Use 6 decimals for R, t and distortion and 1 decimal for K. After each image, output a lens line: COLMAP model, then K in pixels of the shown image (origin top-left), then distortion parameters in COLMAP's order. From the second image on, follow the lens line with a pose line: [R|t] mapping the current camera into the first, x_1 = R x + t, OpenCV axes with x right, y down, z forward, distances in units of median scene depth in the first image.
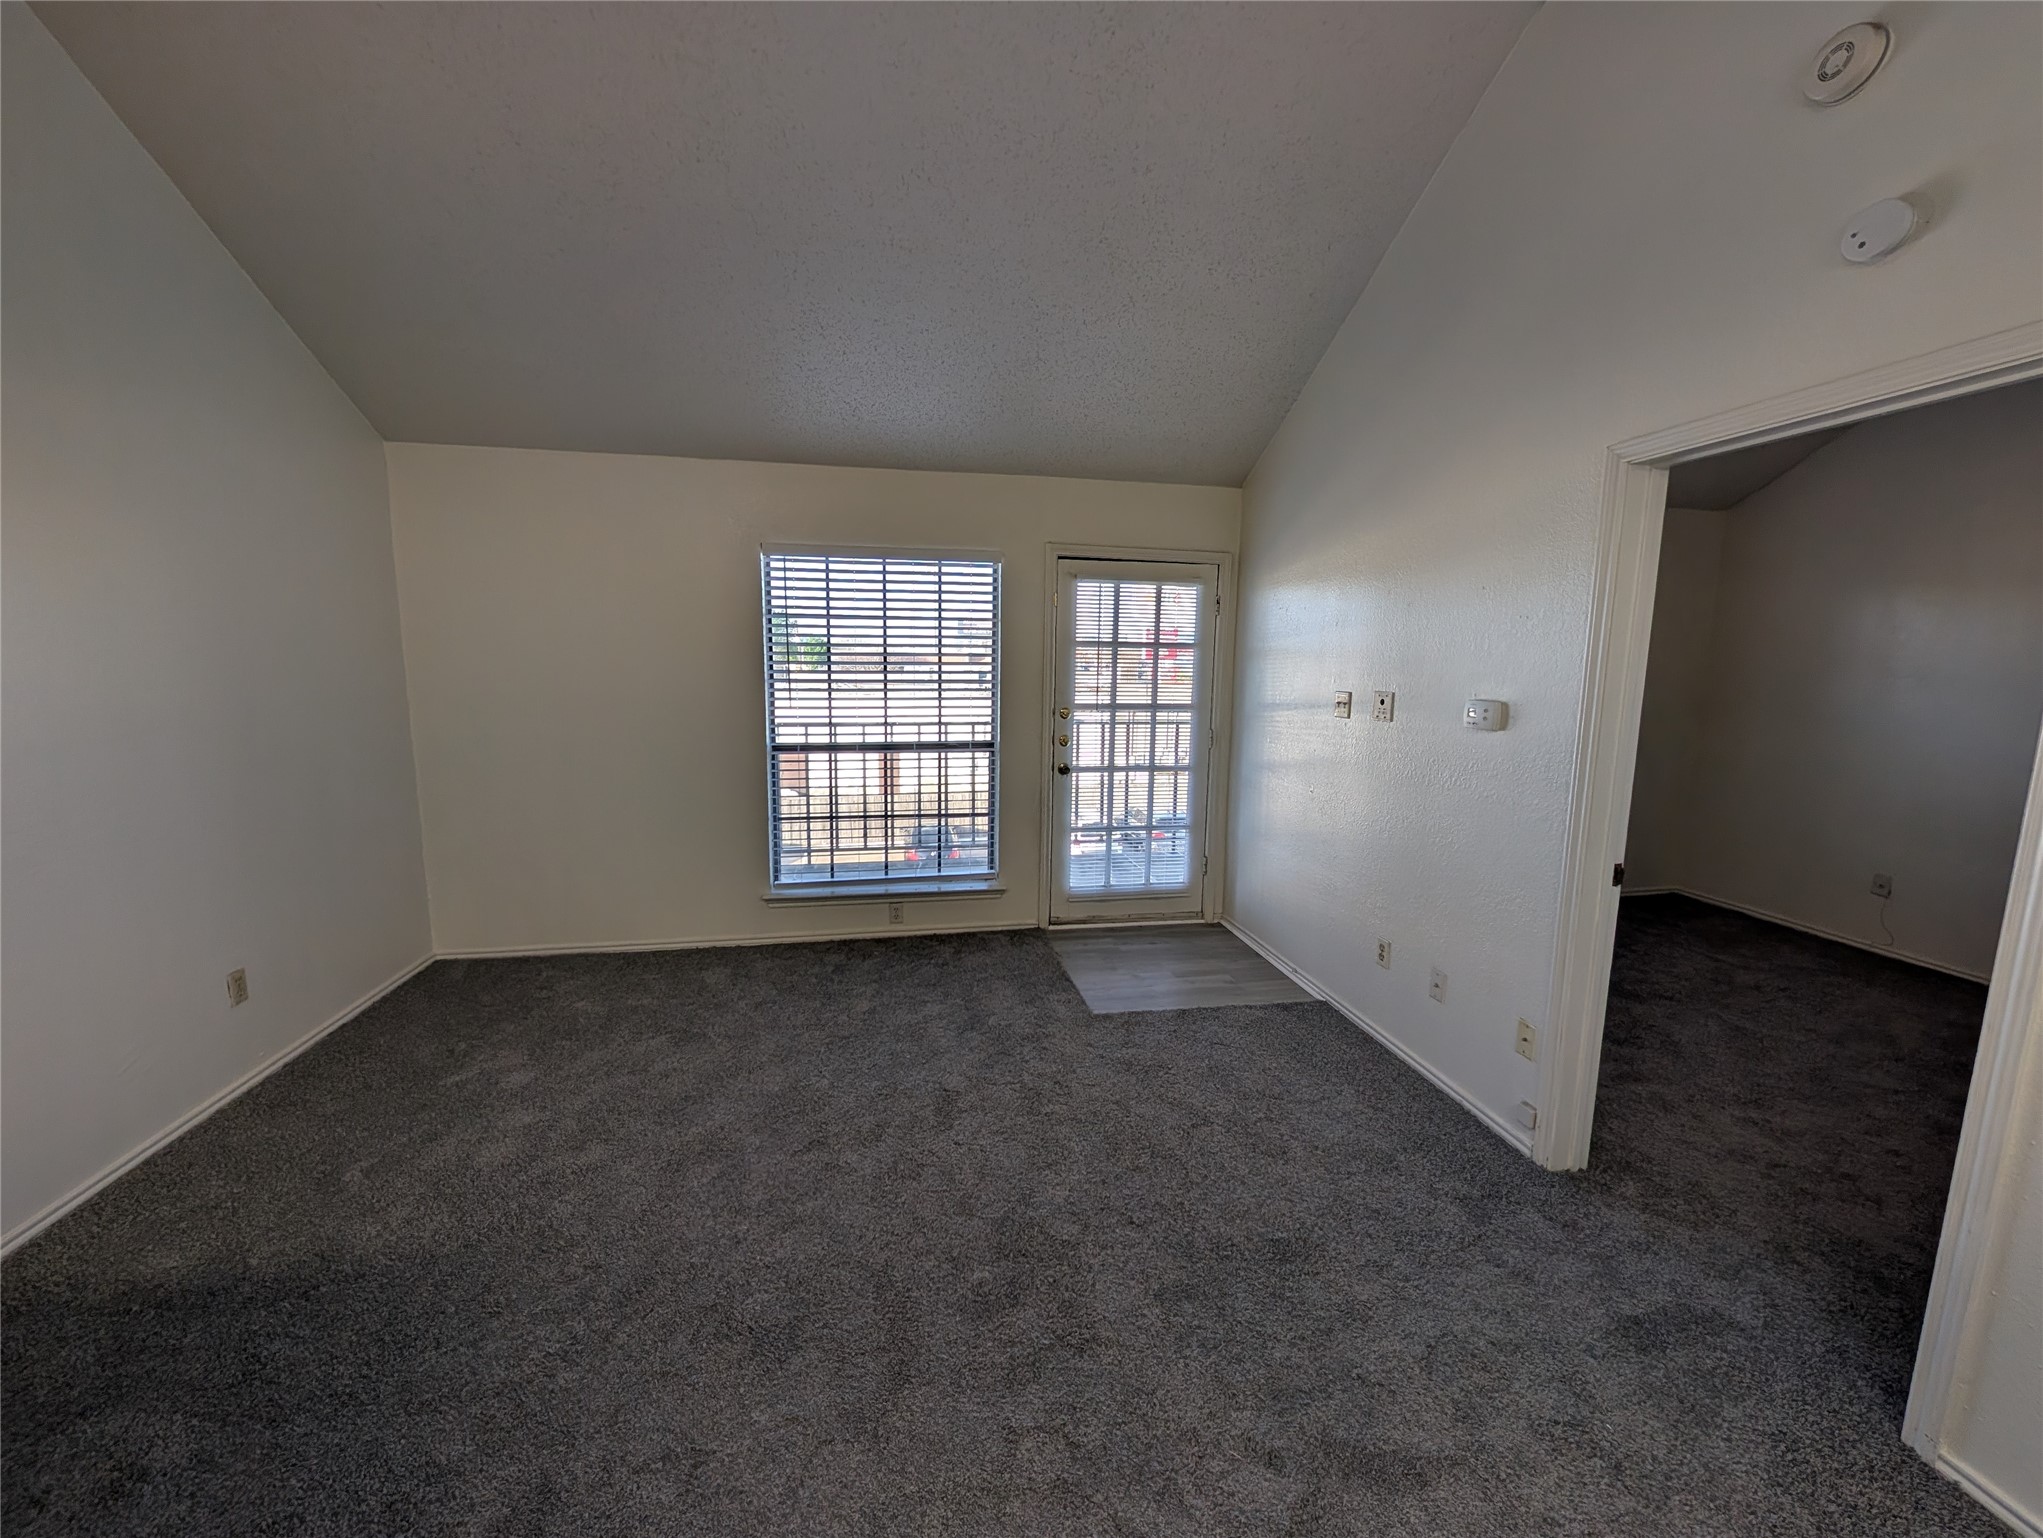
lens RADIAL K [[770.1, 0, 1018.0], [0, 770.1, 767.6], [0, 0, 1]] dist [-0.001923, -0.000099]
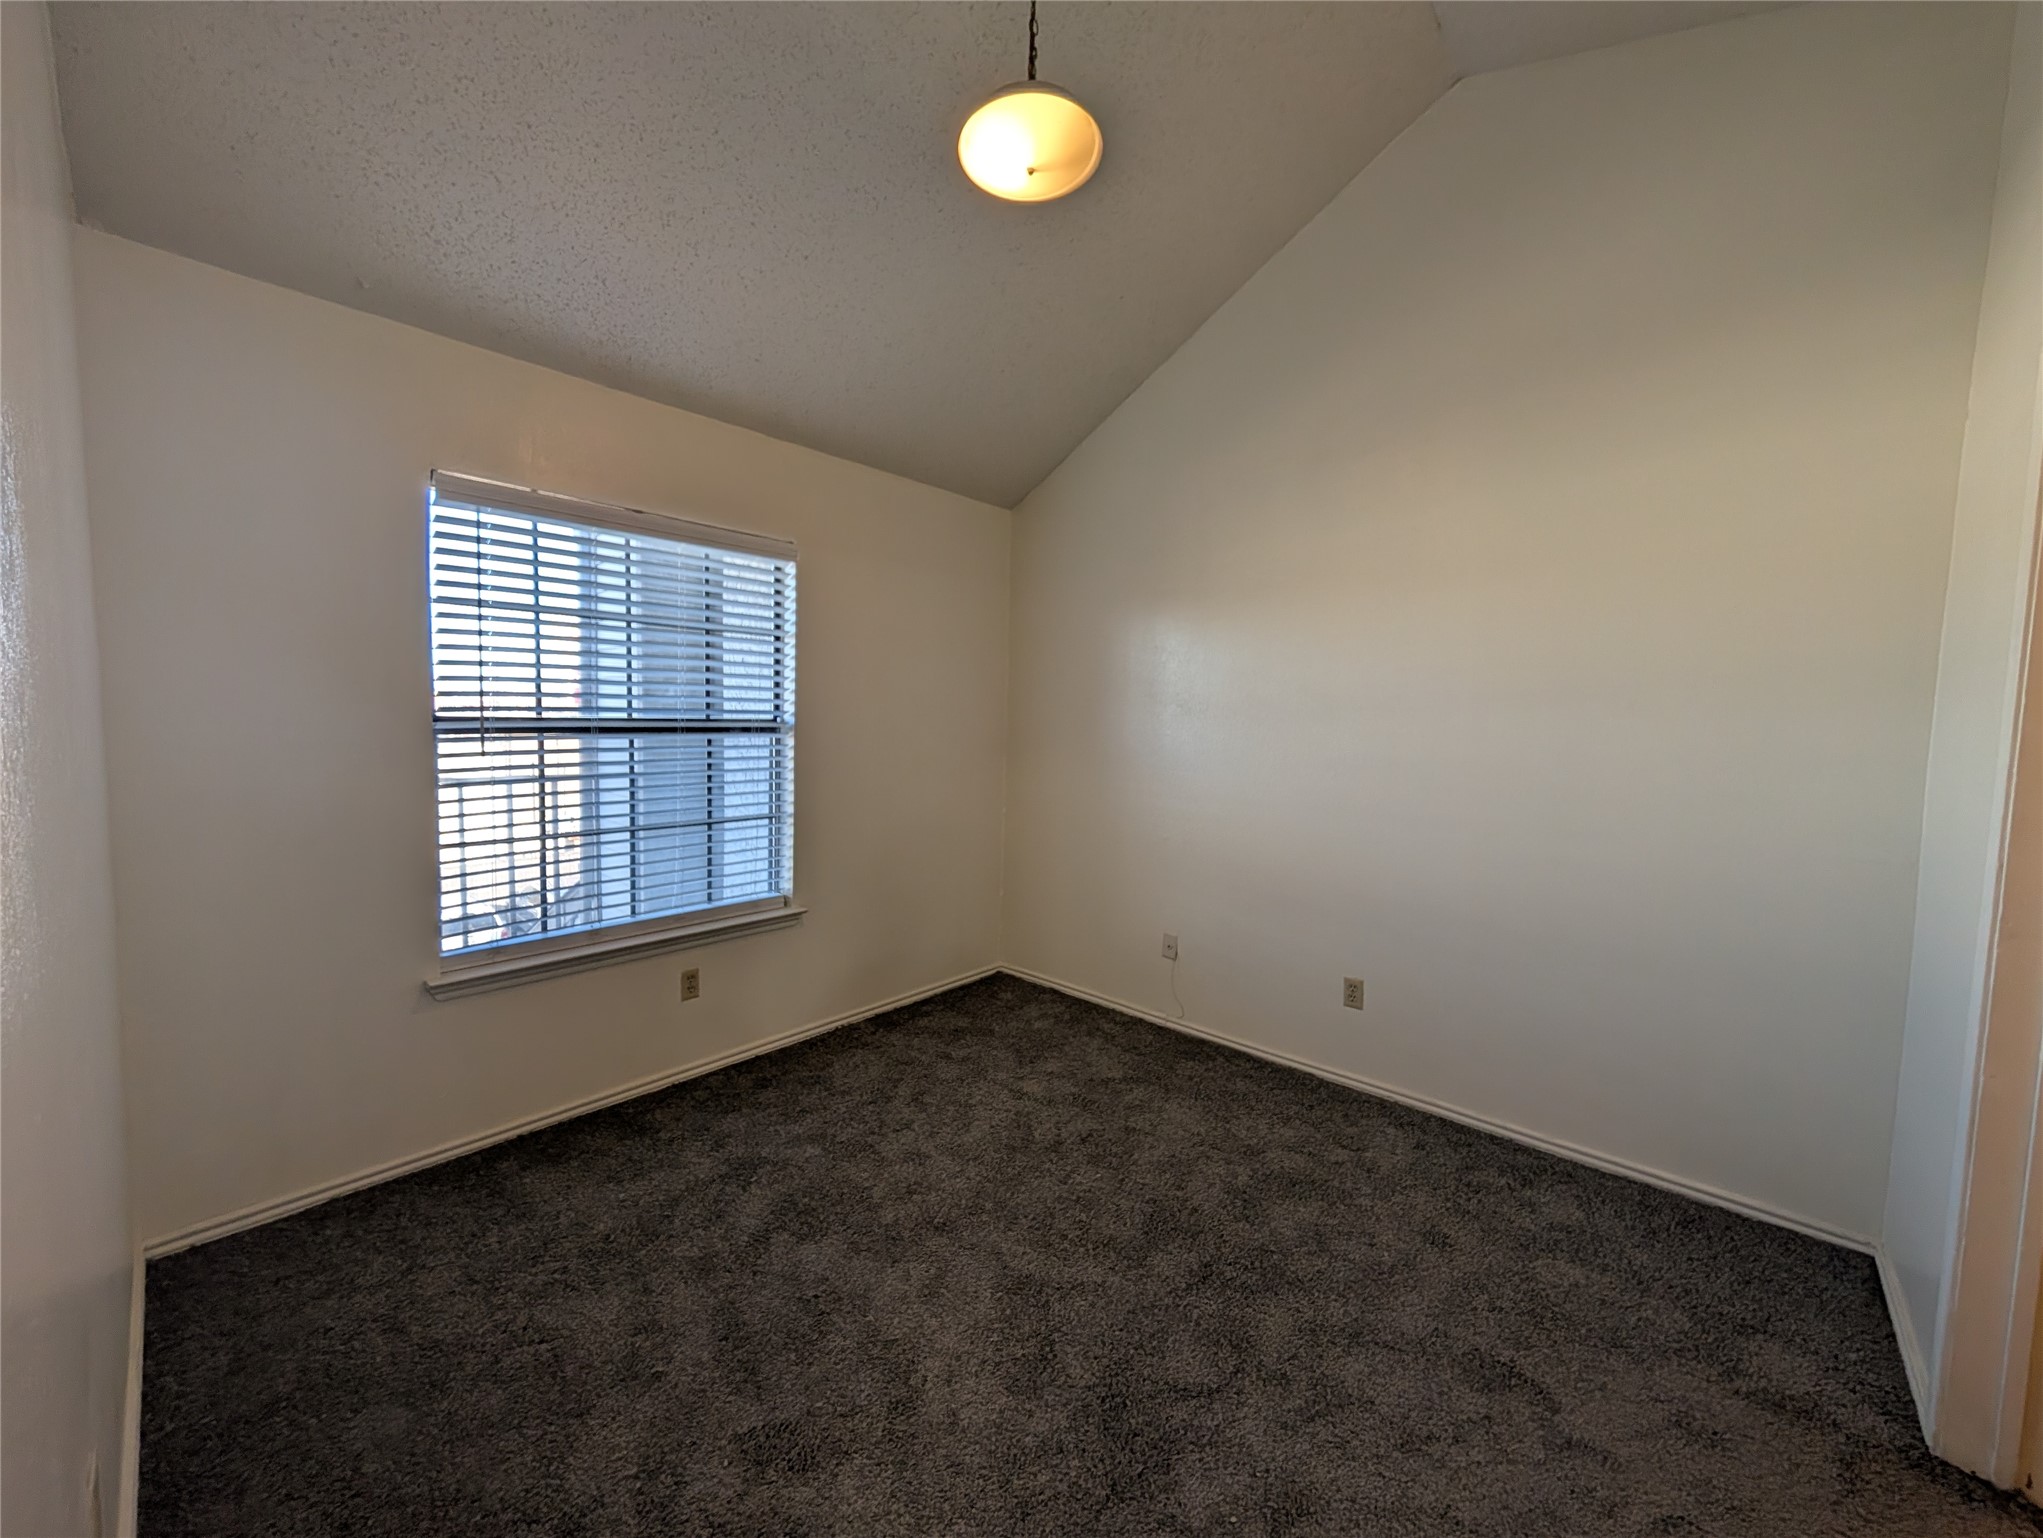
lens RADIAL K [[770.1, 0, 1018.0], [0, 770.1, 767.6], [0, 0, 1]] dist [-0.001923, -0.000099]
pose [[0.794178, -0.033696, 0.606750, 0.488938], [0.073278, 0.996486, -0.040573, -0.021027], [-0.603251, 0.076684, 0.793856, 0.416754]]
